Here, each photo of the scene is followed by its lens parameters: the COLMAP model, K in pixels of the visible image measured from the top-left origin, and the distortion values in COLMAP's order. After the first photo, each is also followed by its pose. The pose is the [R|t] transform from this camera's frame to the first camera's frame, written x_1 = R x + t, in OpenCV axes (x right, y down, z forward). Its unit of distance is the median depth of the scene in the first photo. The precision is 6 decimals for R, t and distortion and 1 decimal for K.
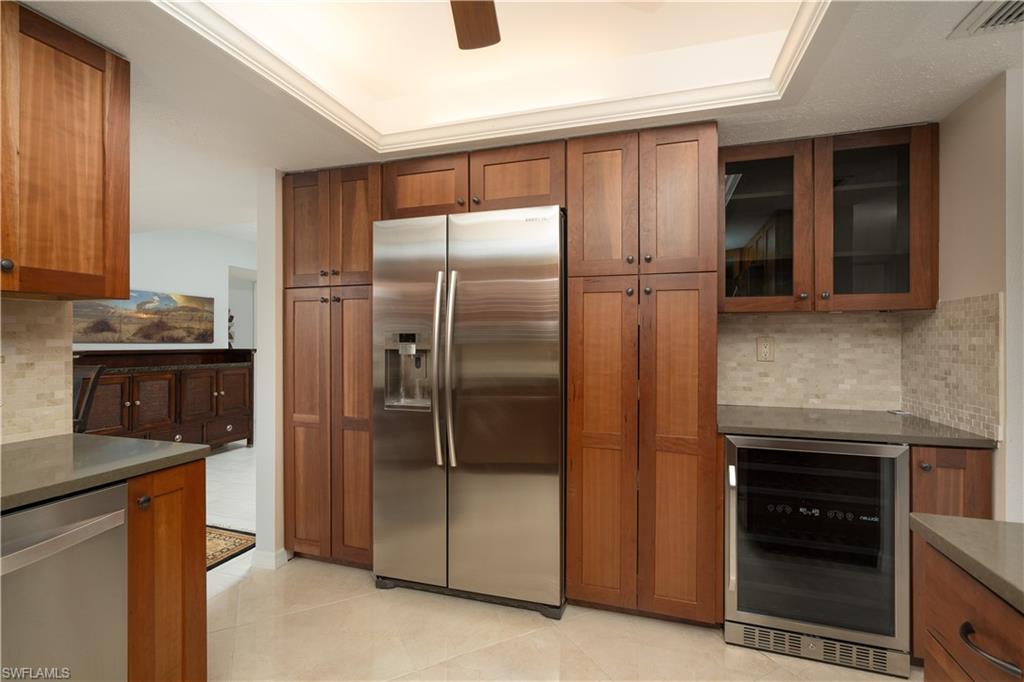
lens RADIAL K [[473.2, 0, 507.5], [0, 473.2, 339.7], [0, 0, 1]] dist [0.001888, -0.000227]
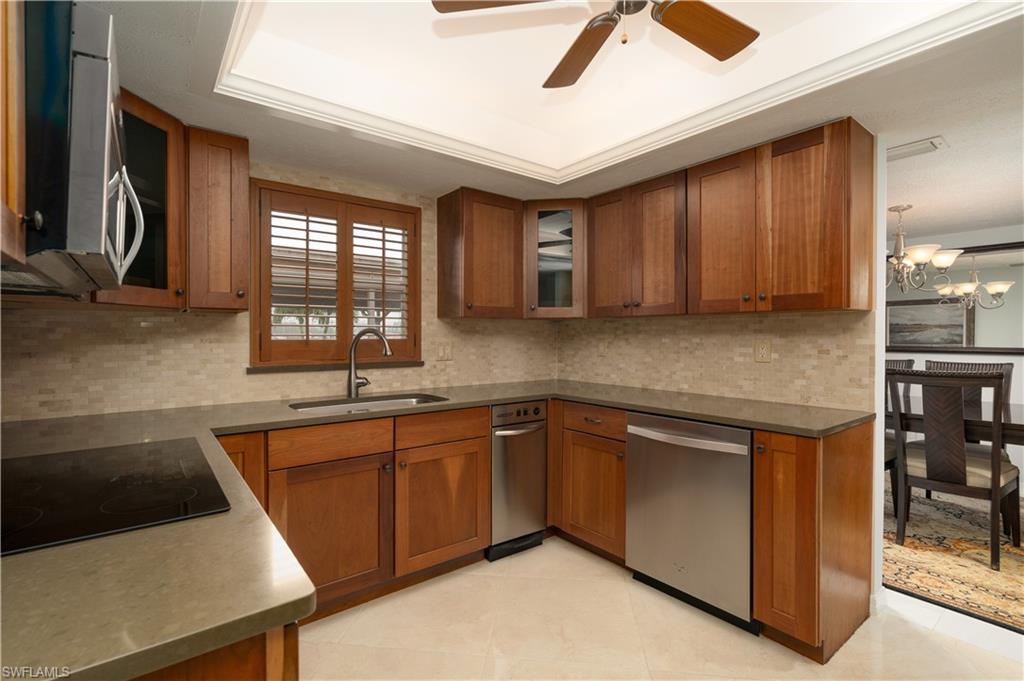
lens RADIAL K [[473.2, 0, 501.7], [0, 473.2, 340.1], [0, 0, 1]] dist [0.001888, -0.000227]
pose [[-0.563423, 0.005656, -0.826149, 1.070647], [-0.004602, 0.999940, 0.009984, -0.010078], [0.826156, 0.009427, -0.563363, 1.349734]]
